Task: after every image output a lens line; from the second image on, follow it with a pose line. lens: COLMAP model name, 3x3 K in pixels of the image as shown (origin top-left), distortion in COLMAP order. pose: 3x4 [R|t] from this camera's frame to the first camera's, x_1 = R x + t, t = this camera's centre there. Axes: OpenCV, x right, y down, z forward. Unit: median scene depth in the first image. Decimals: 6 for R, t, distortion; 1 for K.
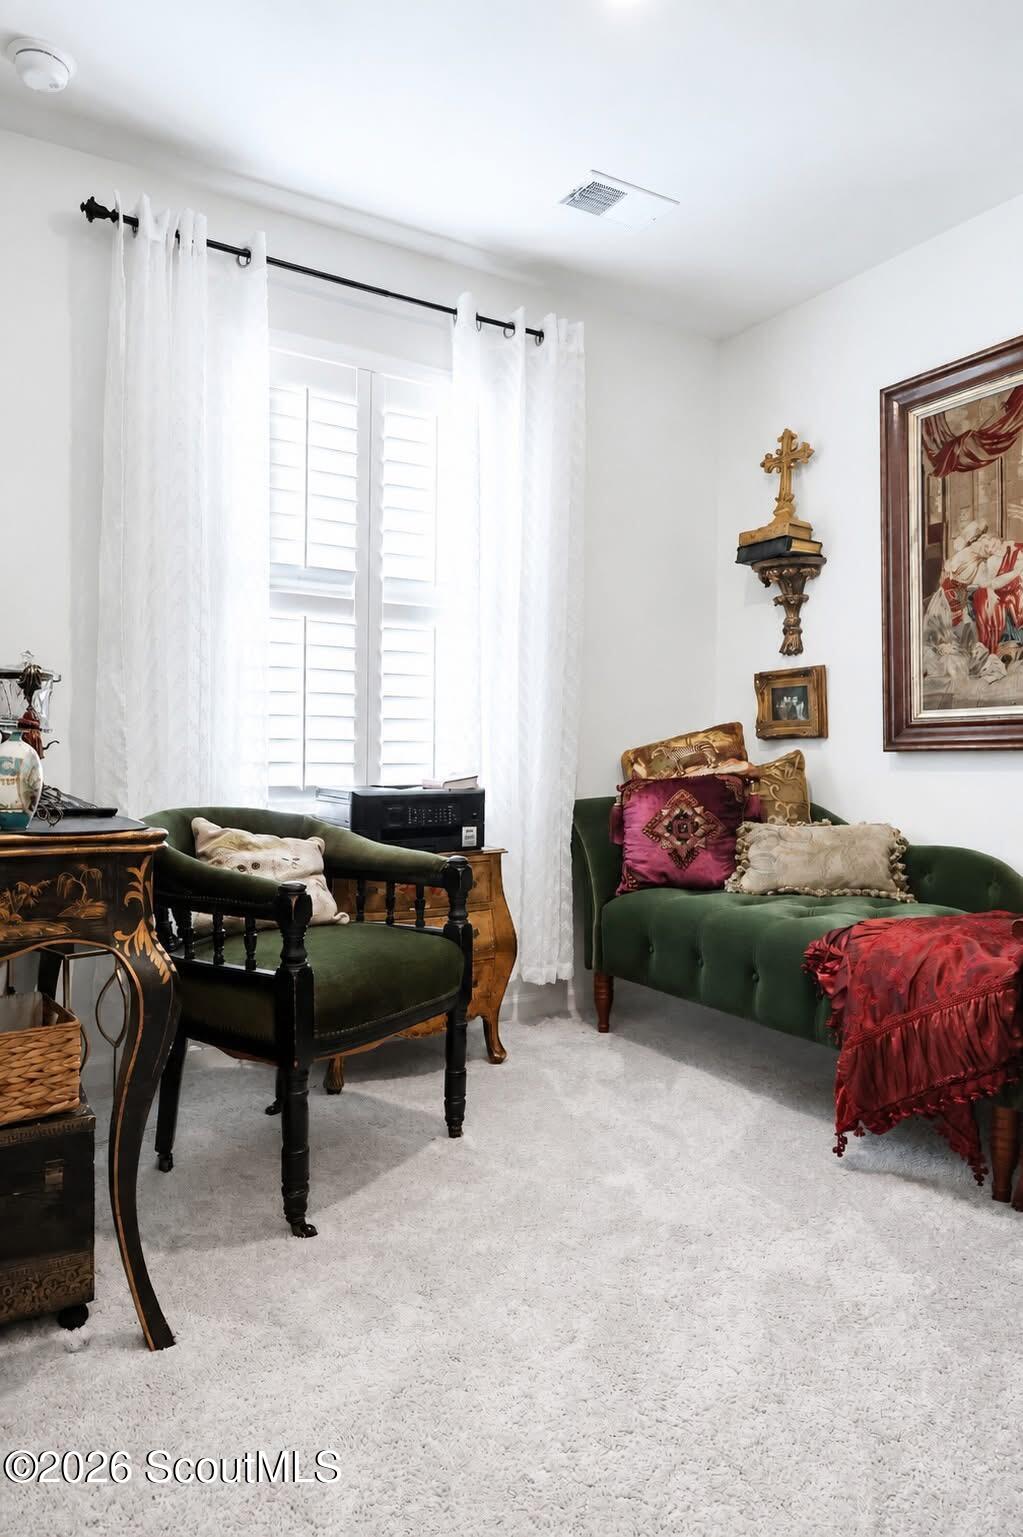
lens RADIAL K [[1001.6, 0, 508.4], [0, 1001.6, 767.1], [0, 0, 1]] dist [-0.003370, 0.000903]
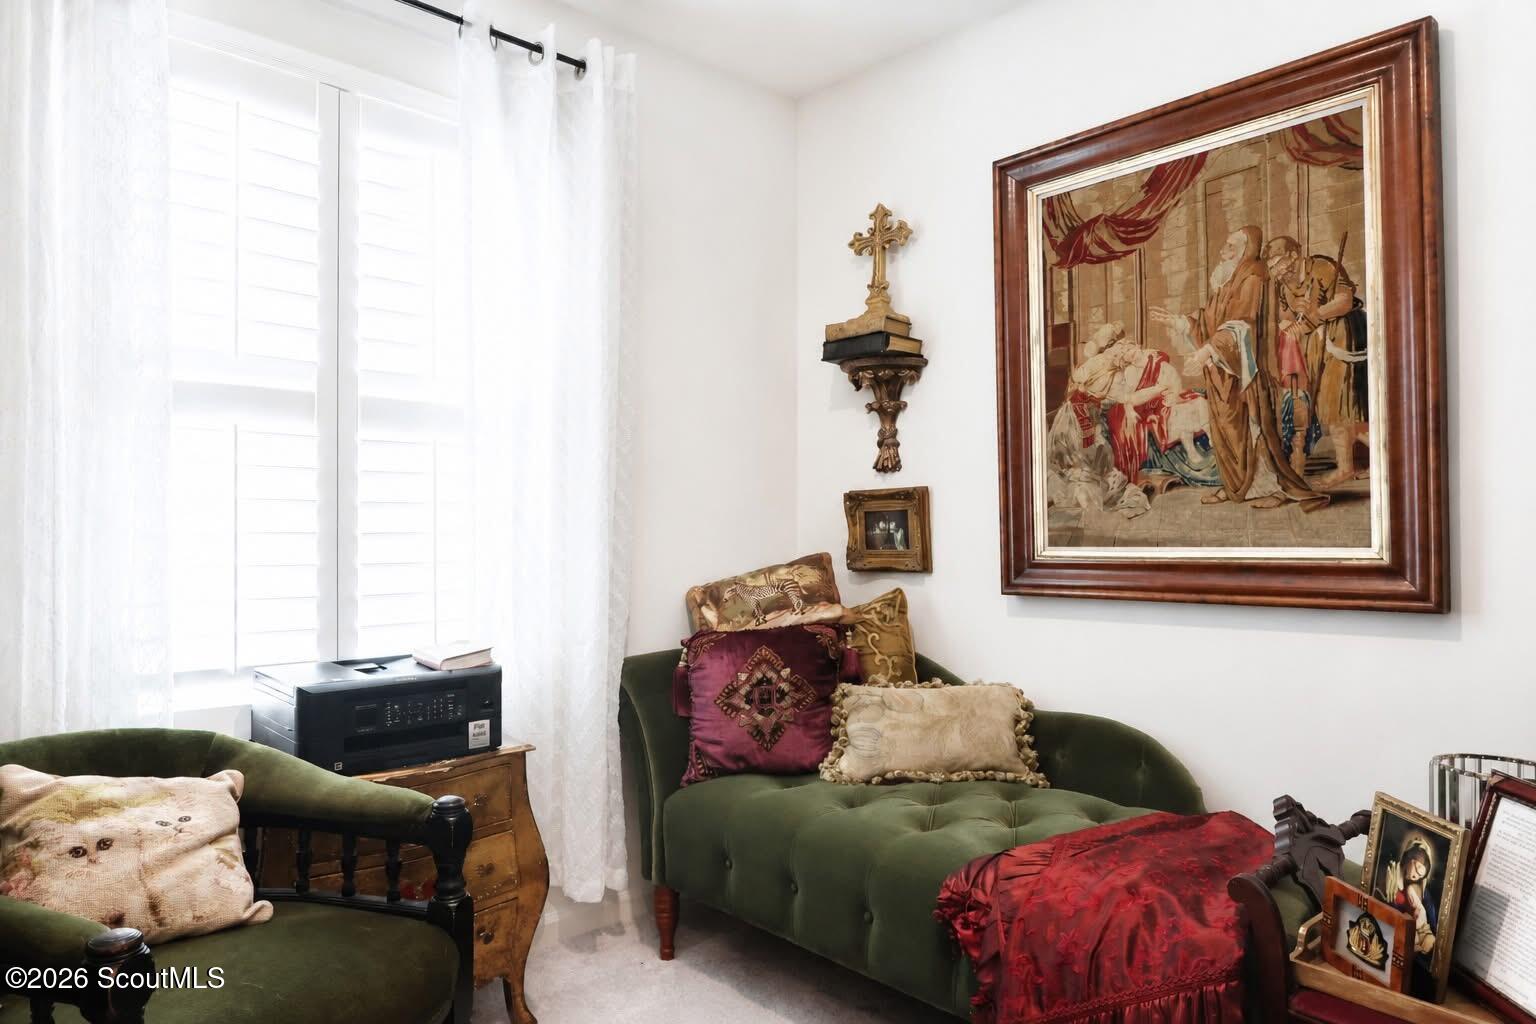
lens RADIAL K [[1000.9, 0, 772.9], [0, 1000.9, 516.3], [0, 0, 1]] dist [-0.003370, 0.000903]
pose [[0.979120, -0.005760, 0.203203, 0.021362], [0.010955, 0.999641, -0.024448, -0.064974], [-0.202989, 0.026164, 0.978831, 0.234714]]
